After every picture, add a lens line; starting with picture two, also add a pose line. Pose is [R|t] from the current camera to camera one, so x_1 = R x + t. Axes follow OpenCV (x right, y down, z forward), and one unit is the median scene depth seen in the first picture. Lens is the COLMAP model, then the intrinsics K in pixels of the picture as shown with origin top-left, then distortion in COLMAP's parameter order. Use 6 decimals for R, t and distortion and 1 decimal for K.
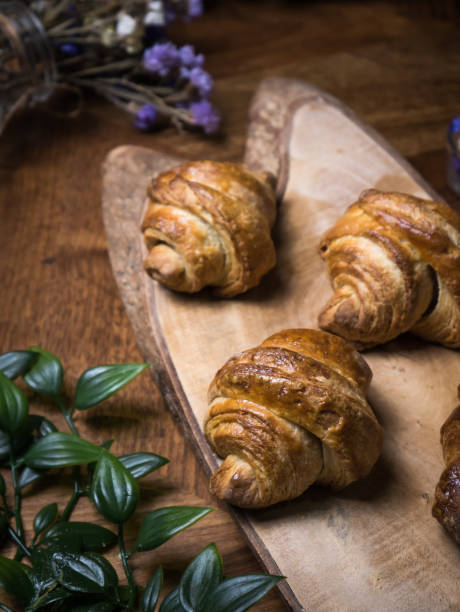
lens RADIAL K [[1476.1, 0, 230.0], [0, 1476.1, 306.0], [0, 0, 1]] dist [0.163576, 1.063598]
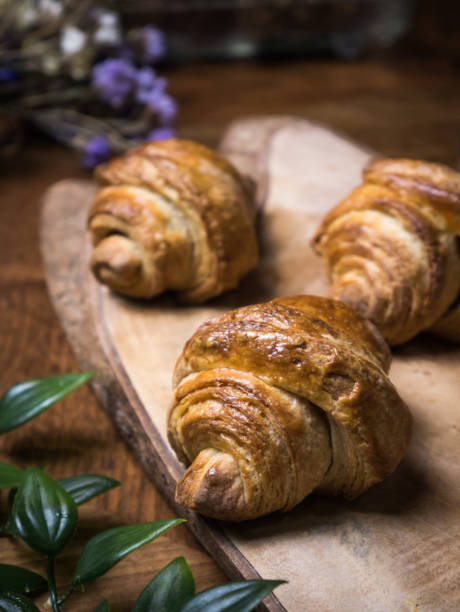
lens RADIAL K [[1476.1, 0, 230.0], [0, 1476.1, 306.0], [0, 0, 1]] dist [0.163576, 1.063598]
pose [[0.999600, -0.005124, 0.027826, -0.006250], [0.010815, 0.977978, -0.208426, 0.168812], [-0.026145, 0.208644, 0.977642, 0.252216]]
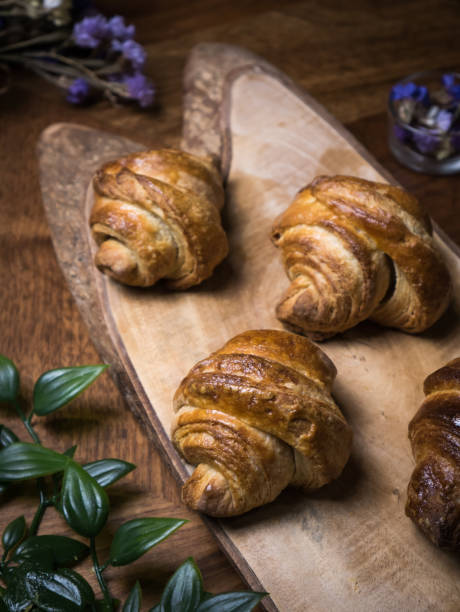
lens RADIAL K [[1476.1, 0, 230.0], [0, 1476.1, 306.0], [0, 0, 1]] dist [0.163576, 1.063598]
pose [[0.996427, -0.051546, 0.066912, -0.038103], [0.046261, 0.995859, 0.078267, -0.075212], [-0.070669, -0.074892, 0.994684, 0.017601]]
